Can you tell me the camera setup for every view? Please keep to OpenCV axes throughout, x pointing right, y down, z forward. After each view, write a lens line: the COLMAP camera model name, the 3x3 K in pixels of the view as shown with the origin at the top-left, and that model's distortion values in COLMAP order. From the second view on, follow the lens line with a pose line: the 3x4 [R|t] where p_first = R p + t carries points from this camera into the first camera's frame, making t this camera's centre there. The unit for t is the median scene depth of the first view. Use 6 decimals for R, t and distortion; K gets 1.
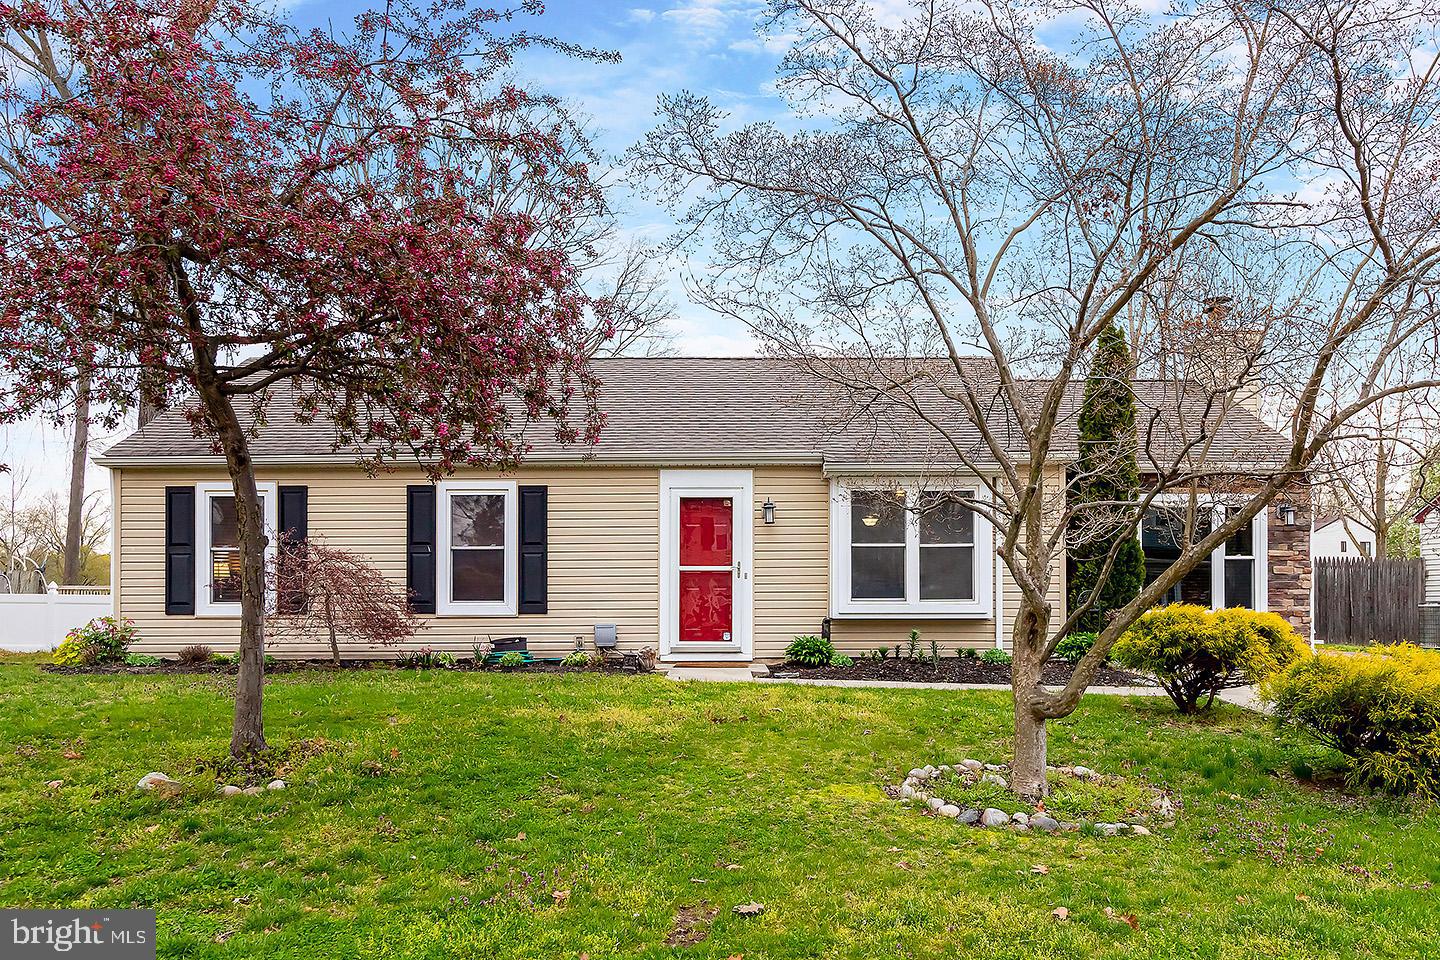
lens RADIAL K [[978.8, 0, 872.4], [0, 978.8, 534.0], [0, 0, 1]] dist [-0.004768, -0.000534]
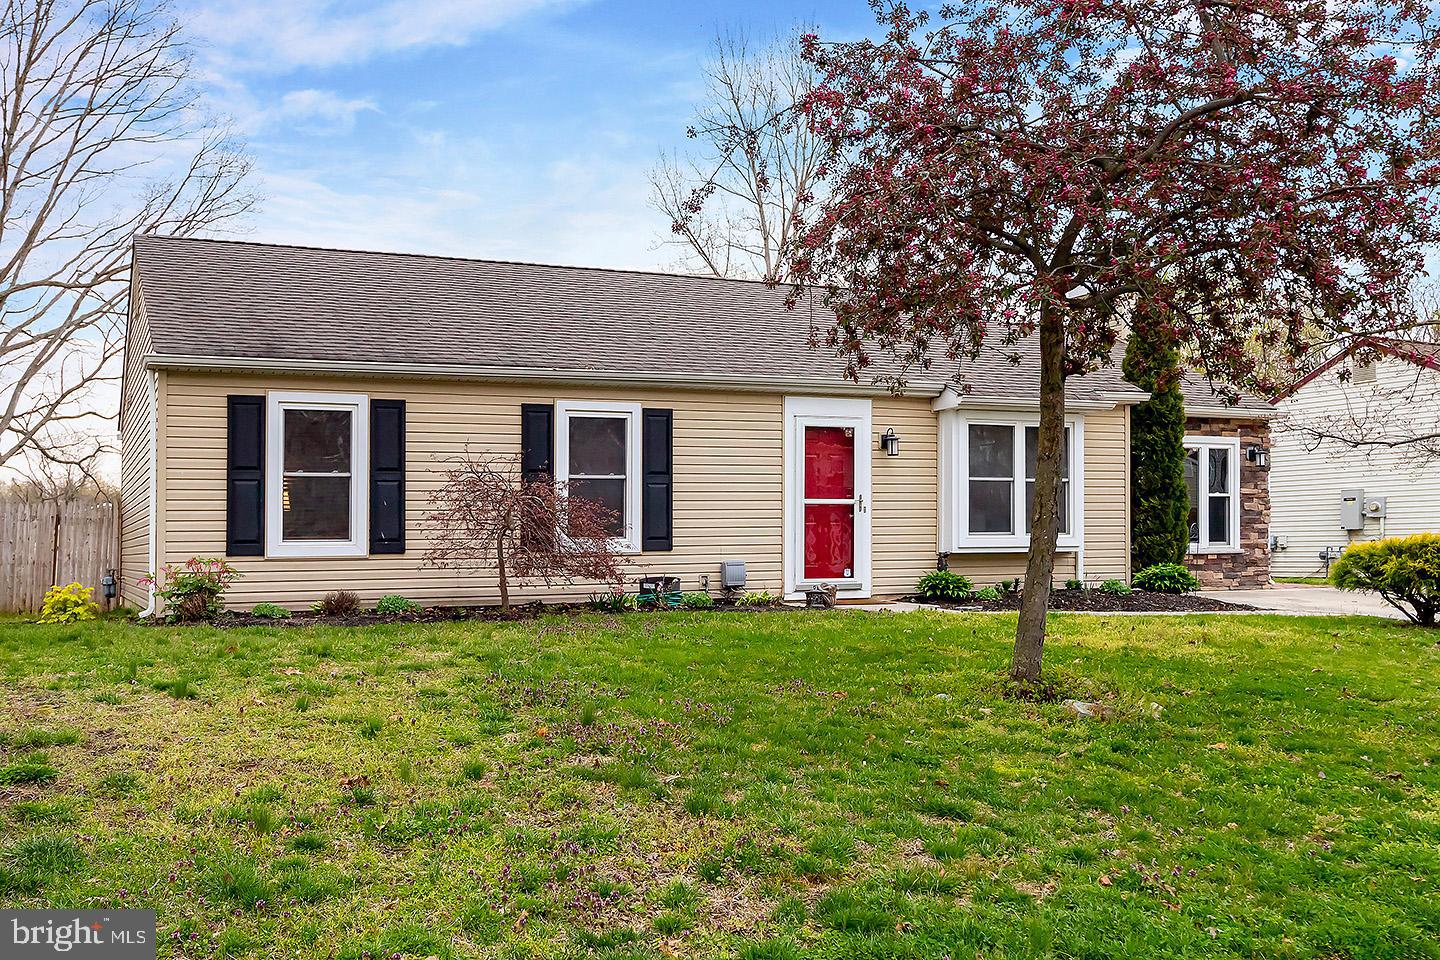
lens RADIAL K [[1137.6, 0, 720.0], [0, 1137.6, 480.0], [0, 0, 1]] dist [-0.007790, -0.000769]
pose [[0.943363, 0.012407, 0.331529, -0.638150], [-0.017048, 0.999793, 0.011093, 0.003572], [-0.331323, -0.016116, 0.943380, -0.007749]]
